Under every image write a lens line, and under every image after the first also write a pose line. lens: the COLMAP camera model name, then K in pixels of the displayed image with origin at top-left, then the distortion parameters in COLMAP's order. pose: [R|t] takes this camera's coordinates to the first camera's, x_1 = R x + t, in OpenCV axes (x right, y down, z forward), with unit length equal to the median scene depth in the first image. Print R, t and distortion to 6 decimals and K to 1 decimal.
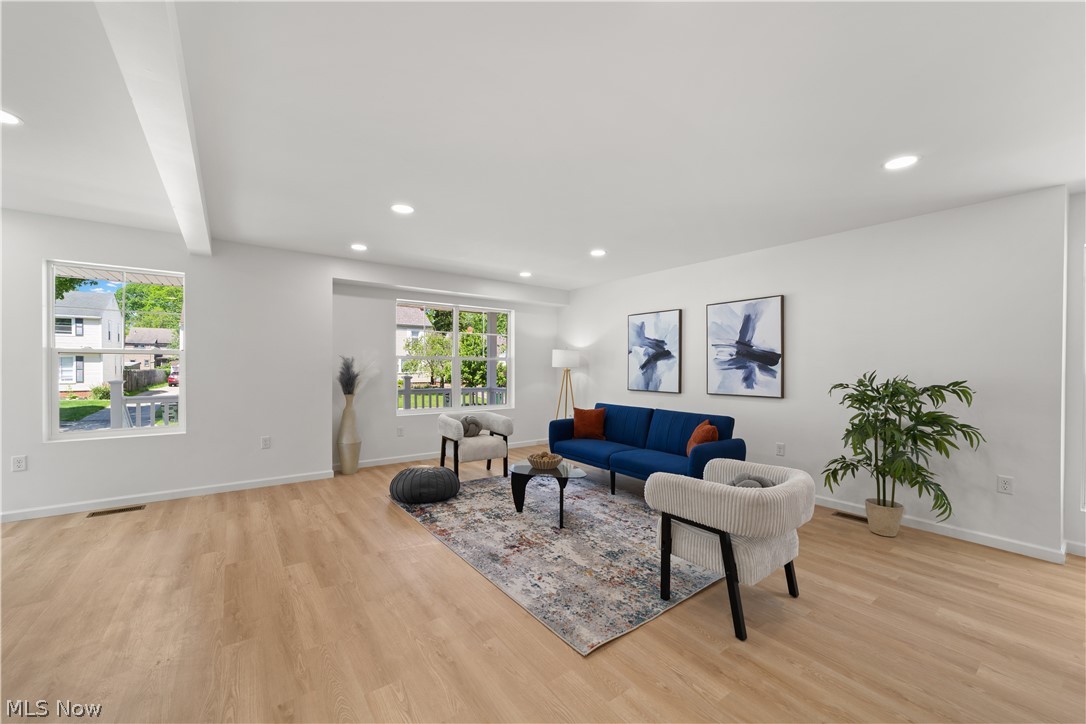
lens RADIAL K [[422.4, 0, 540.1], [0, 422.4, 368.1], [0, 0, 1]] dist [-0.020312, 0.010856]
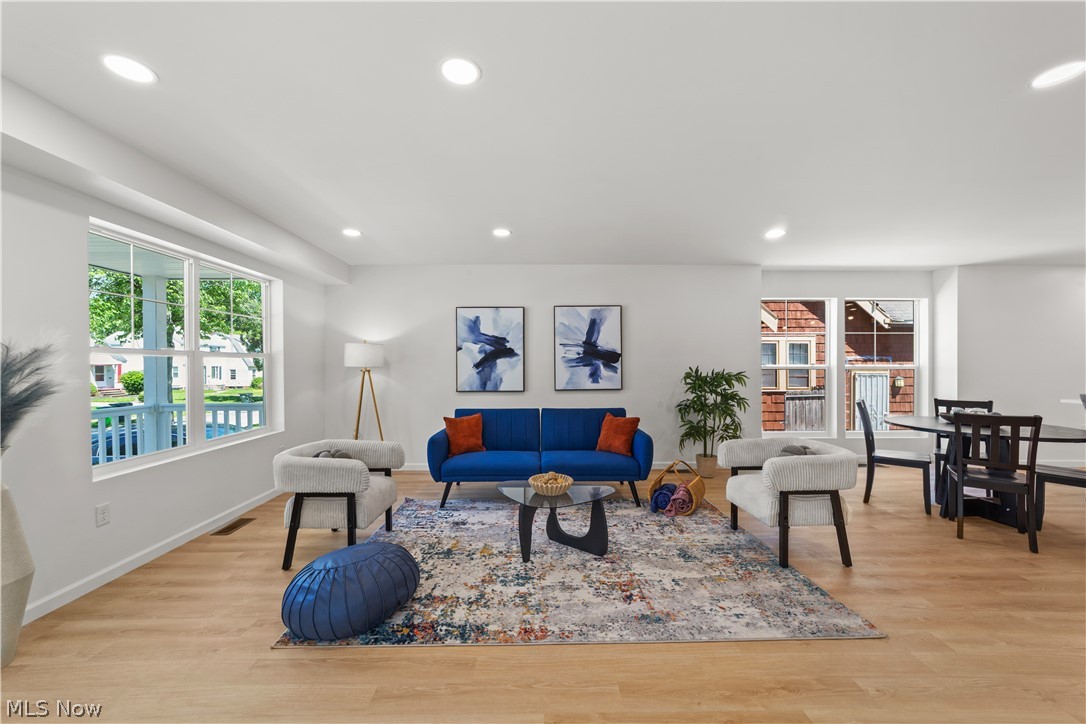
lens RADIAL K [[416.4, 0, 538.8], [0, 416.4, 367.5], [0, 0, 1]] dist [-0.014309, 0.007908]
pose [[0.584344, -0.016511, 0.811338, -0.545976], [0.011827, 0.999860, 0.011830, -0.009568], [-0.811420, 0.002683, 0.584457, 0.478815]]
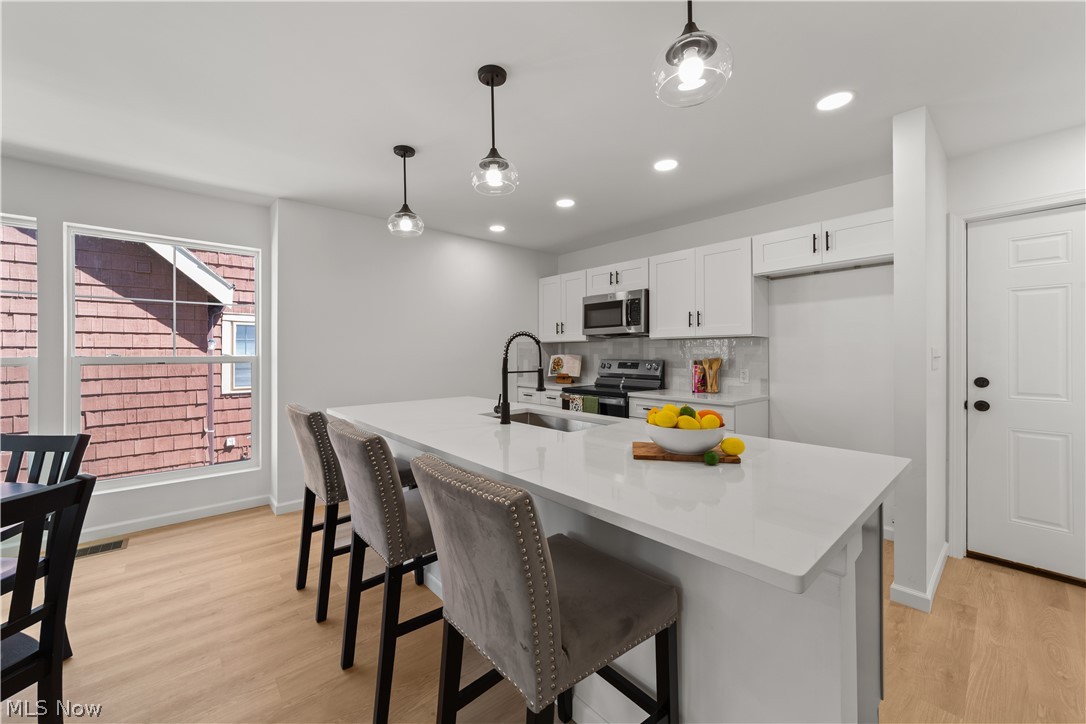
lens RADIAL K [[417.7, 0, 541.4], [0, 417.7, 352.1], [0, 0, 1]] dist [-0.001900, 0.000188]
pose [[-0.083634, -0.005466, 0.996482, 0.344518], [0.006717, 0.999959, 0.006049, 0.005011], [-0.996474, 0.007200, -0.083594, -0.233845]]
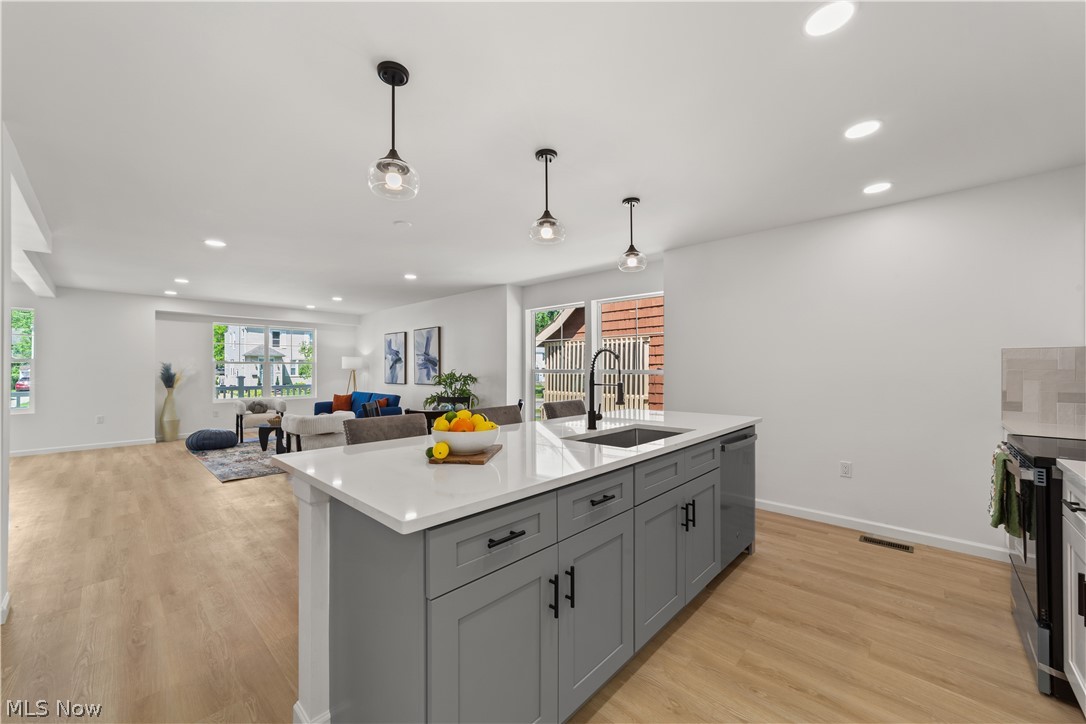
lens RADIAL K [[416.4, 0, 538.8], [0, 416.4, 367.5], [0, 0, 1]] dist [-0.014309, 0.007908]
pose [[0.984806, -0.006785, 0.173524, 0.676705], [0.007932, 0.999951, -0.005915, 0.011805], [-0.173476, 0.007202, 0.984812, -0.780343]]
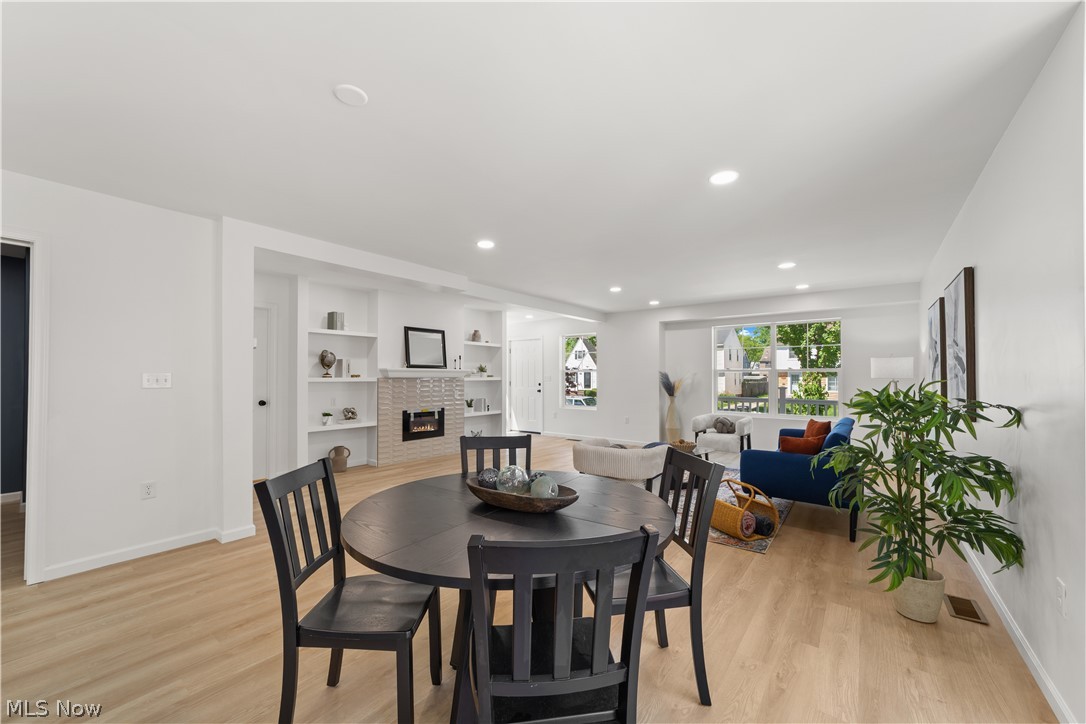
lens RADIAL K [[417.6, 0, 539.4], [0, 417.6, 370.5], [0, 0, 1]] dist [-0.013225, 0.007073]
pose [[0.266051, -0.021416, -0.963721, 1.013650], [-0.004980, 0.999709, -0.023590, 0.009730], [0.963946, 0.011075, 0.265867, 0.167750]]
